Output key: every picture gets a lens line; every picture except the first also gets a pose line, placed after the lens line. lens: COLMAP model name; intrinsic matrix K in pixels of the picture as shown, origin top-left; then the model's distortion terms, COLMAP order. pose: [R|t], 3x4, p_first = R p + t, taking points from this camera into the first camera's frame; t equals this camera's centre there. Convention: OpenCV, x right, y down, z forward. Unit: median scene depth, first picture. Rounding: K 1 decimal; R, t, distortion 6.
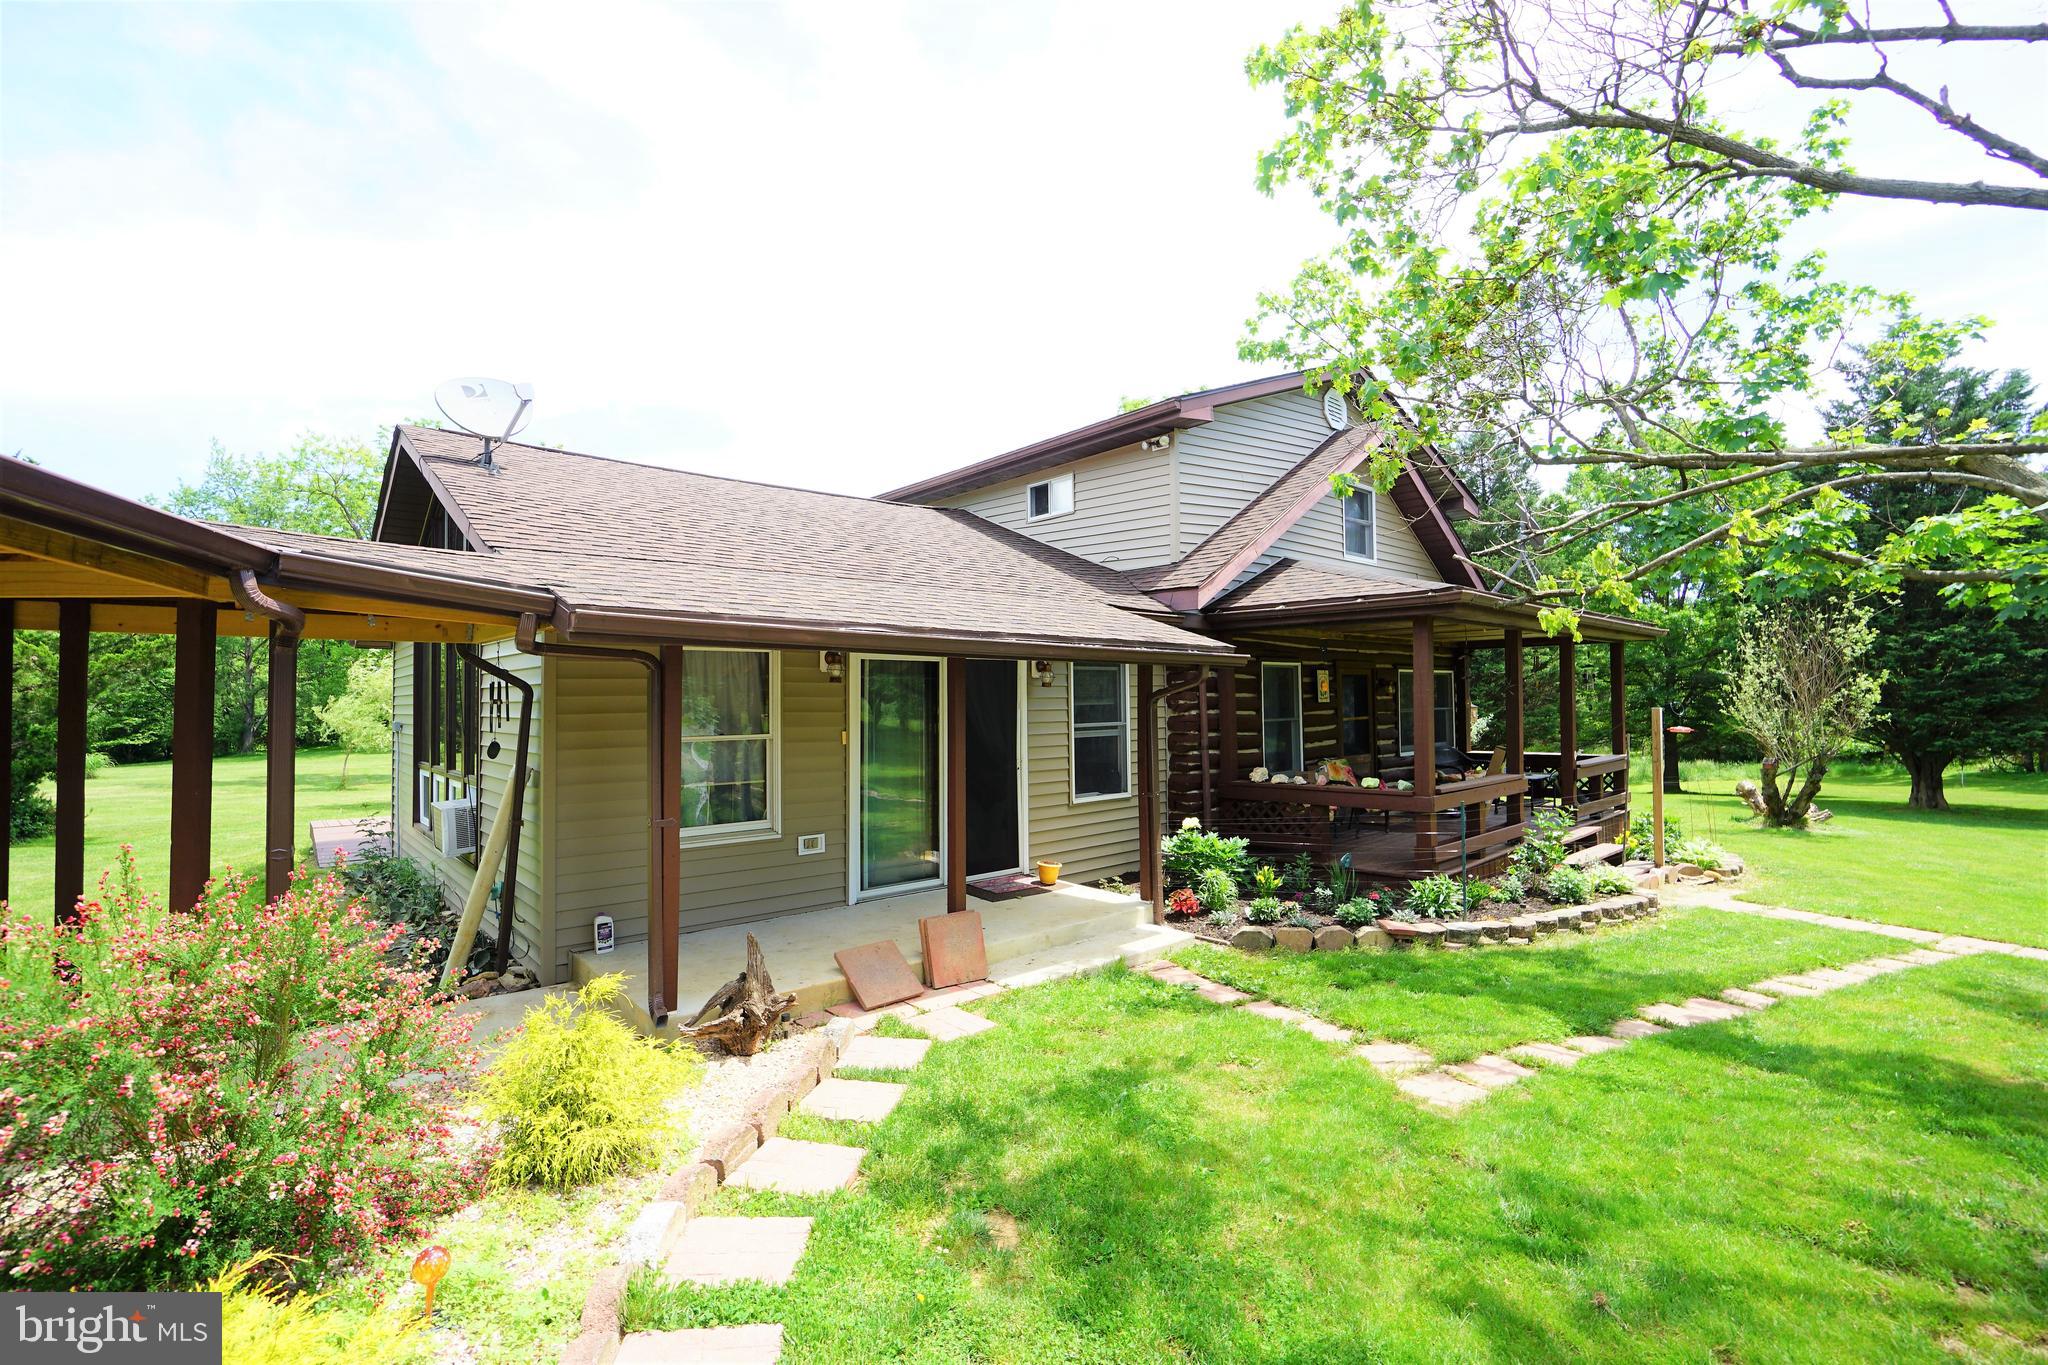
lens RADIAL K [[880.2, 0, 1024.0], [0, 880.2, 682.5], [0, 0, 1]] dist [-0.059497, 0.021817]
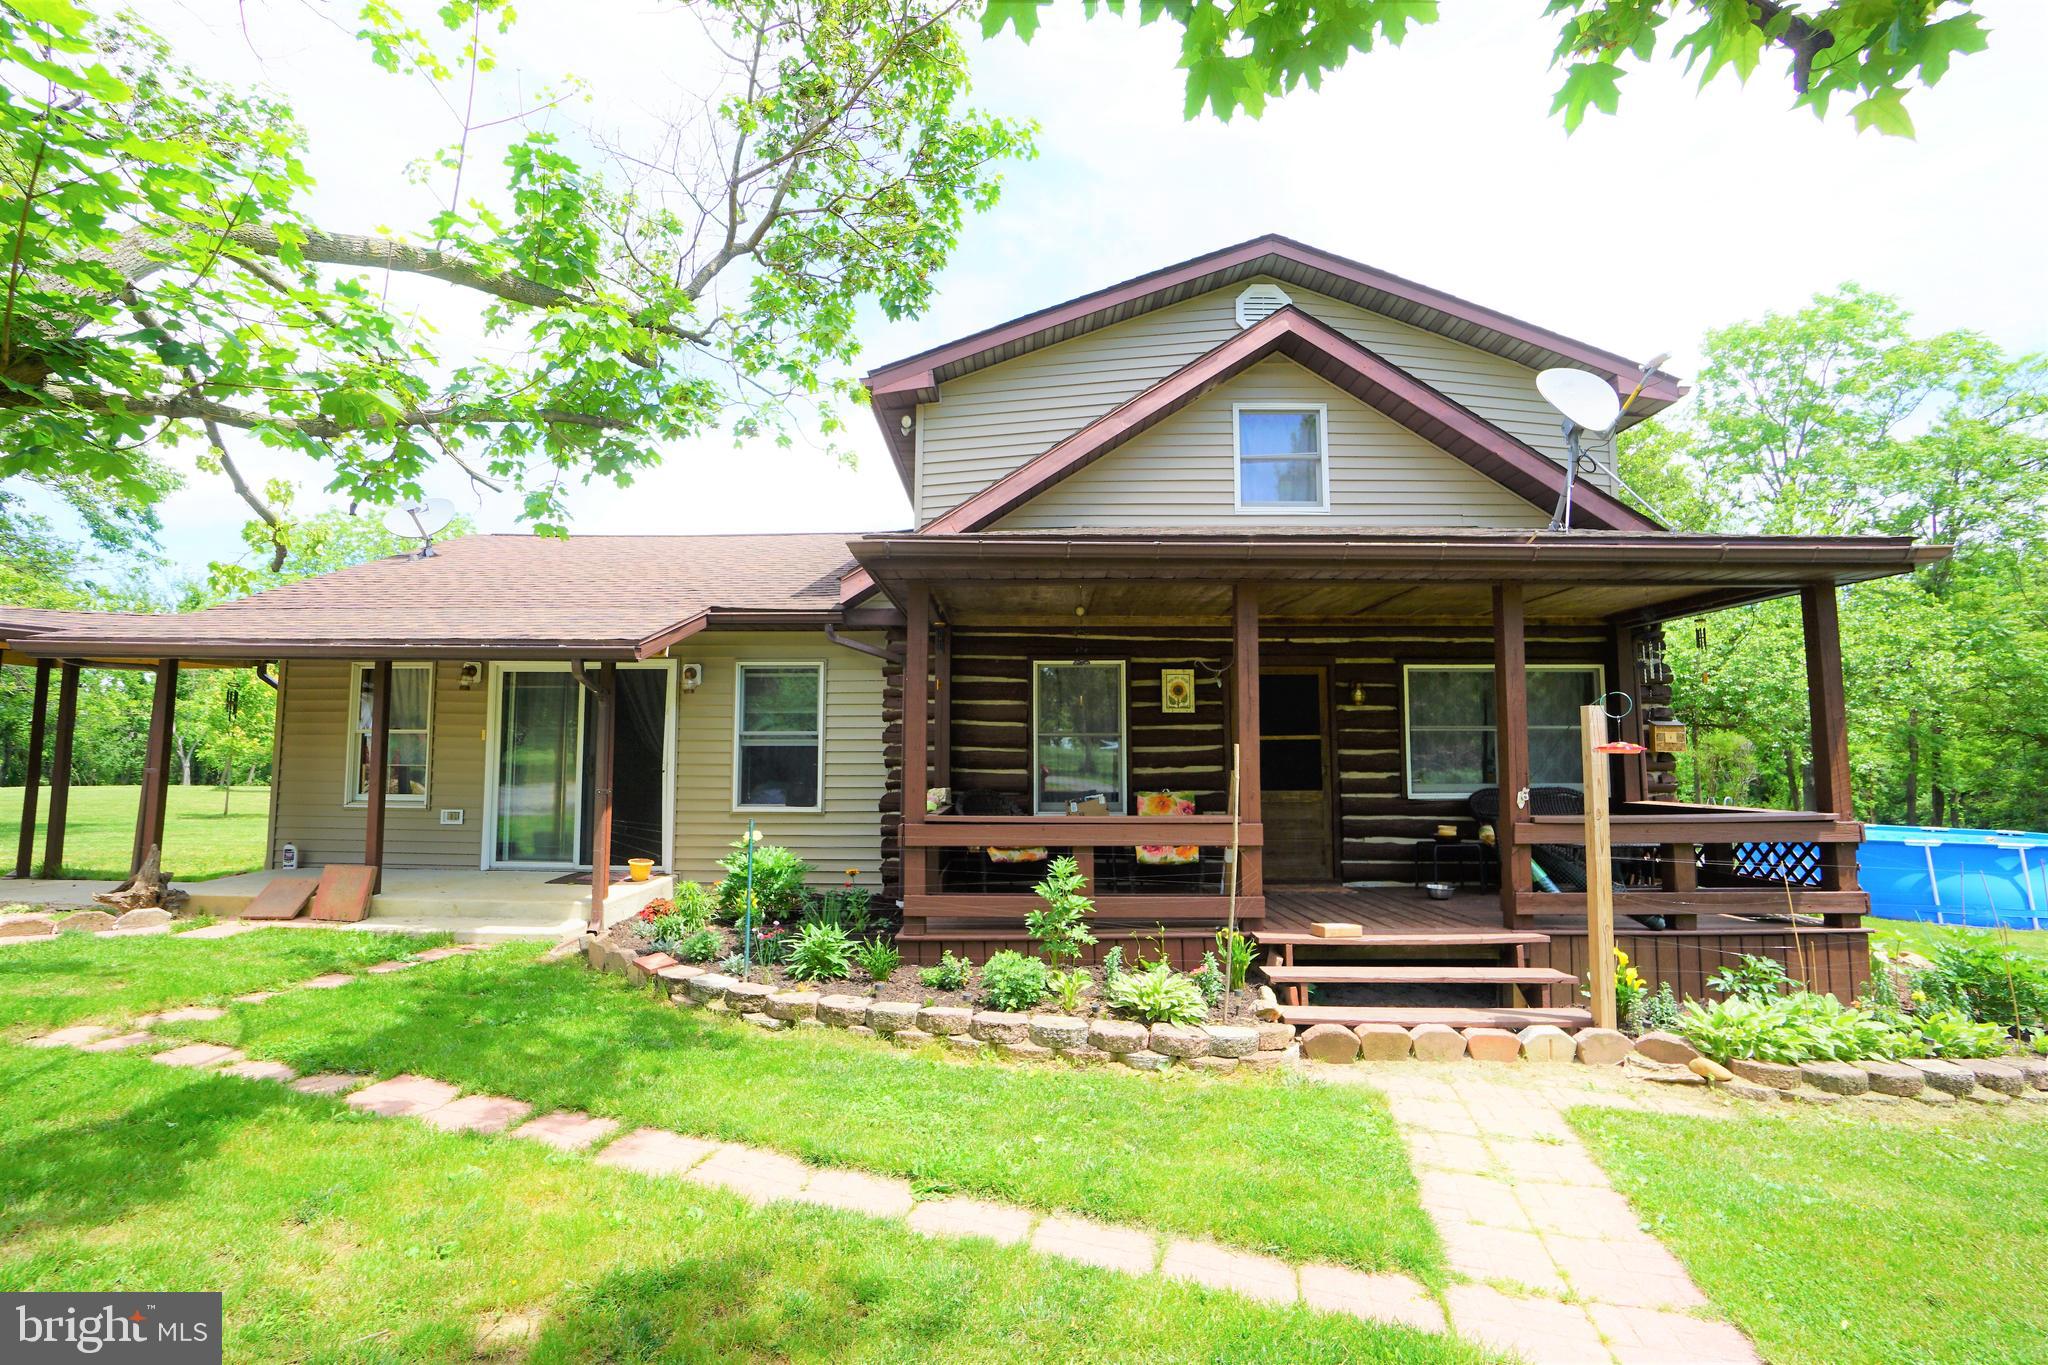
lens RADIAL K [[879.8, 0, 1024.0], [0, 879.8, 682.5], [0, 0, 1]] dist [-0.056888, 0.020750]
pose [[0.746155, -0.046420, -0.664152, 1.177929], [0.005020, 0.997930, -0.064110, 0.069604], [0.665753, 0.044502, 0.744844, 0.576904]]
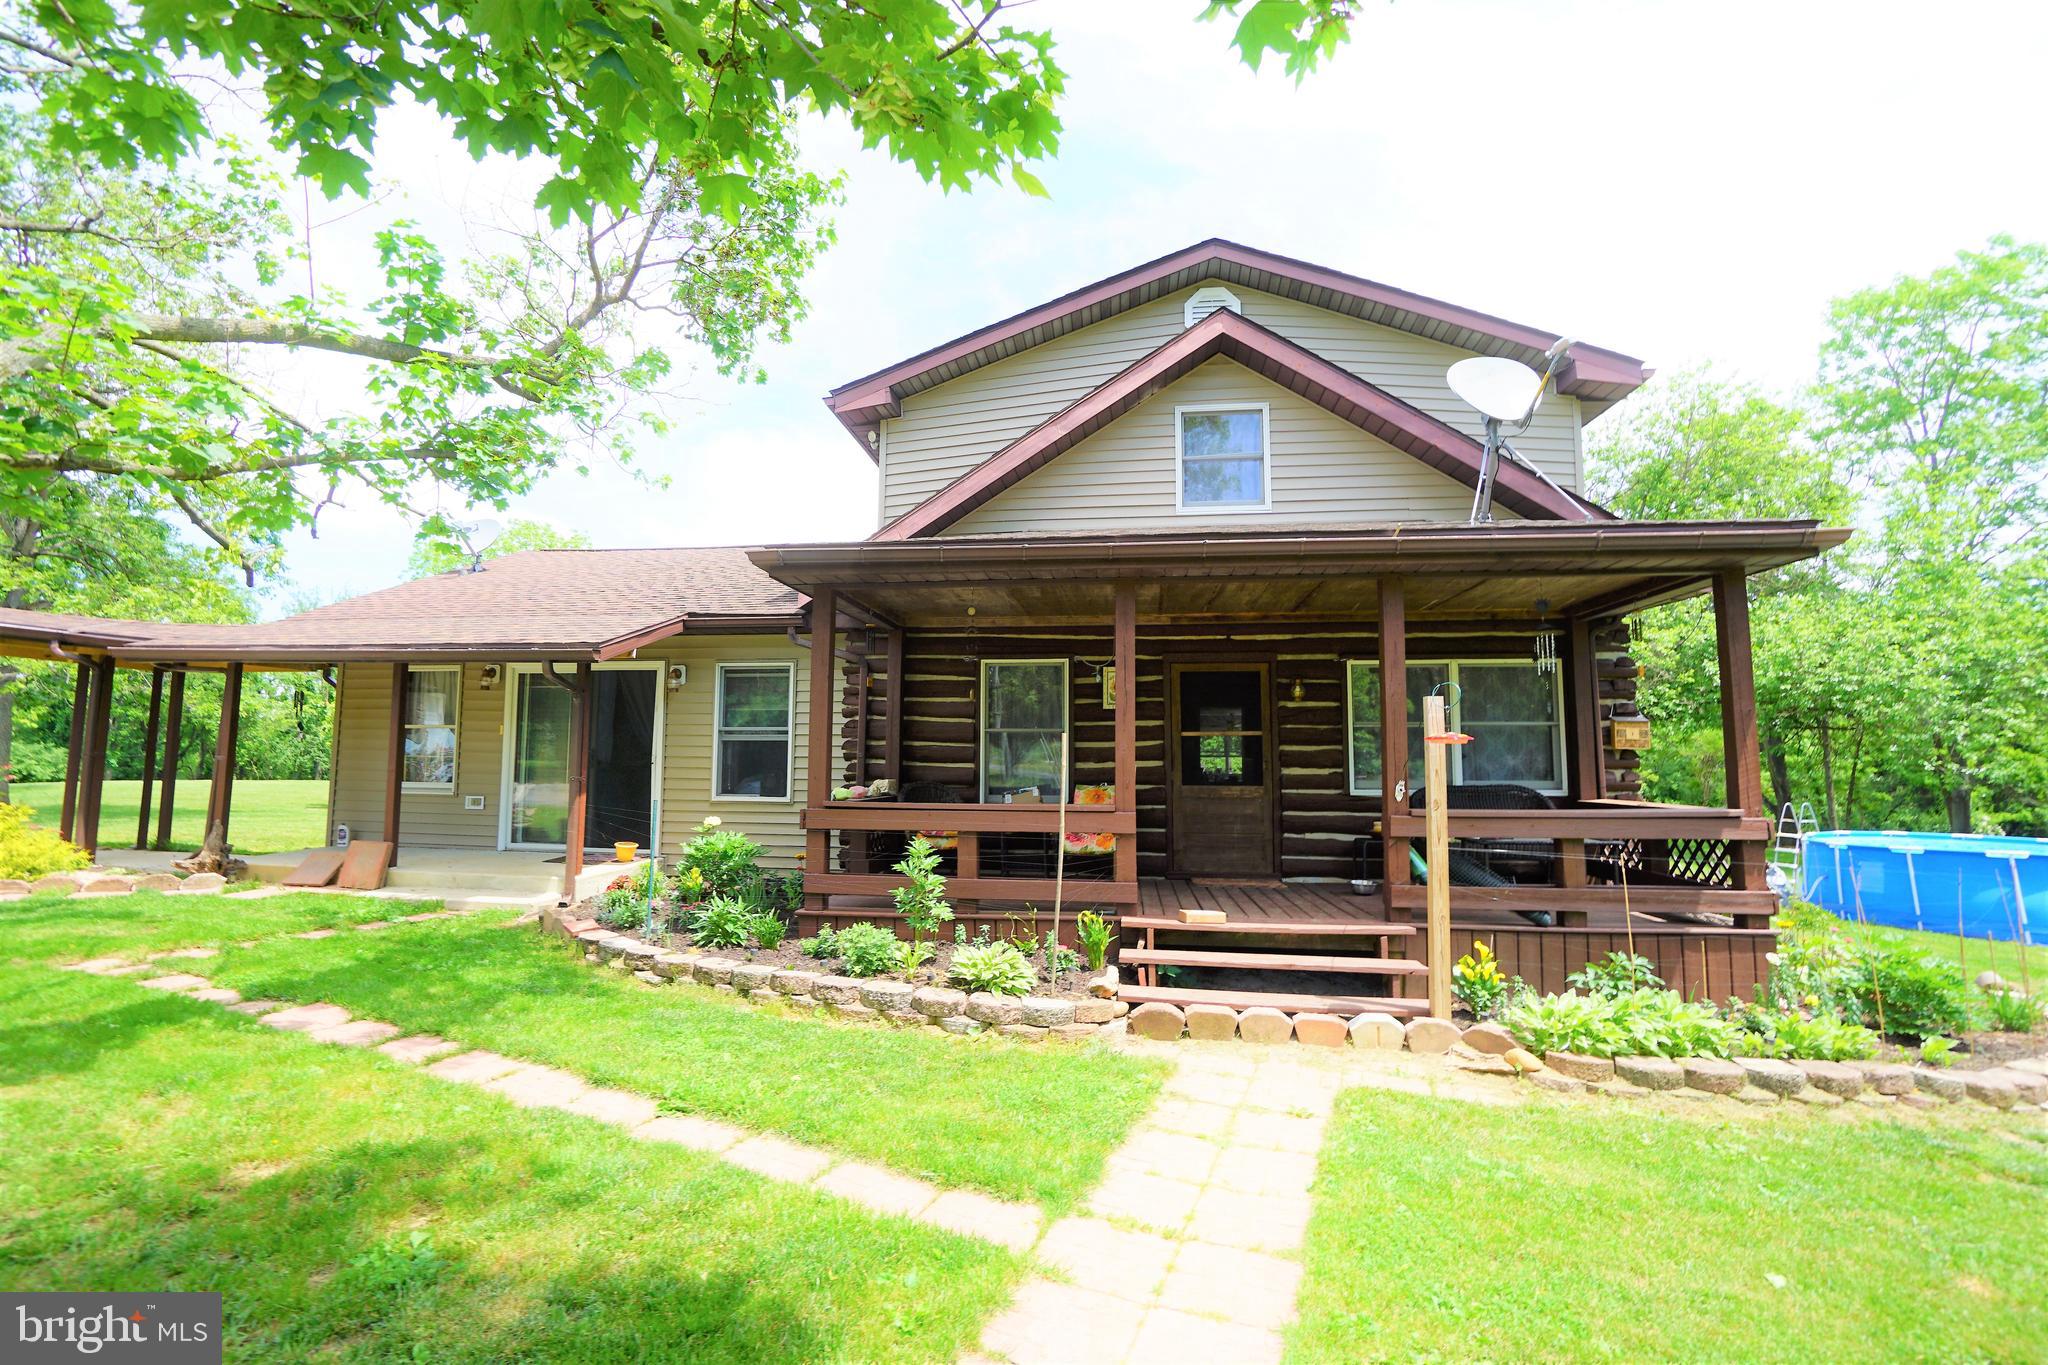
lens RADIAL K [[880.2, 0, 1024.0], [0, 880.2, 682.5], [0, 0, 1]] dist [-0.059497, 0.021817]
pose [[0.663024, -0.053392, -0.746692, 1.368597], [0.001956, 0.997574, -0.069594, 0.083220], [0.748596, 0.044682, 0.661519, 0.691049]]
